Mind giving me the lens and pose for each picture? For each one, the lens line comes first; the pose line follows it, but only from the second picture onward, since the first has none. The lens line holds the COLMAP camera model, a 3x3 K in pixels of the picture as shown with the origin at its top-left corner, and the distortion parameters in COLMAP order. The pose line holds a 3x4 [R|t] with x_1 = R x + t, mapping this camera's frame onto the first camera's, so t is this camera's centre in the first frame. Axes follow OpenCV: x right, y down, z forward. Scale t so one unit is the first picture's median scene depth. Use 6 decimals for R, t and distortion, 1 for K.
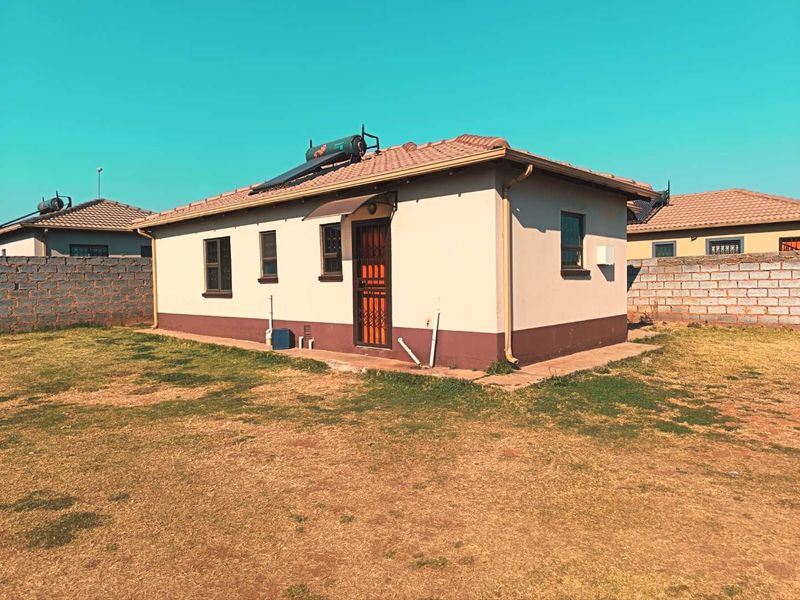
lens RADIAL K [[564.1, 0, 400.0], [0, 564.1, 300.0], [0, 0, 1]] dist [-0.000771, -0.000017]
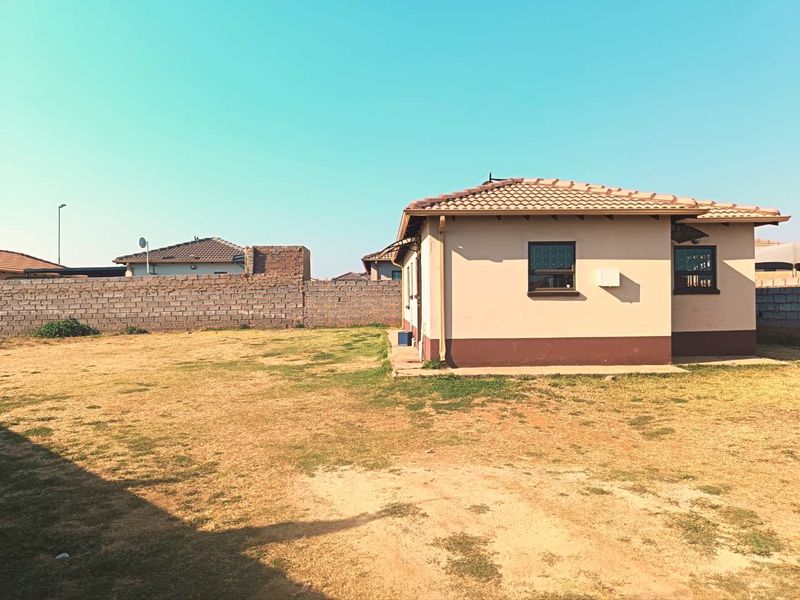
lens RADIAL K [[564.1, 0, 400.0], [0, 564.1, 300.0], [0, 0, 1]] dist [-0.000771, -0.000017]
pose [[0.681161, 0.012732, -0.732023, 0.964988], [-0.028033, 0.999569, -0.008700, -0.019225], [0.731597, 0.026447, 0.681224, 0.005277]]
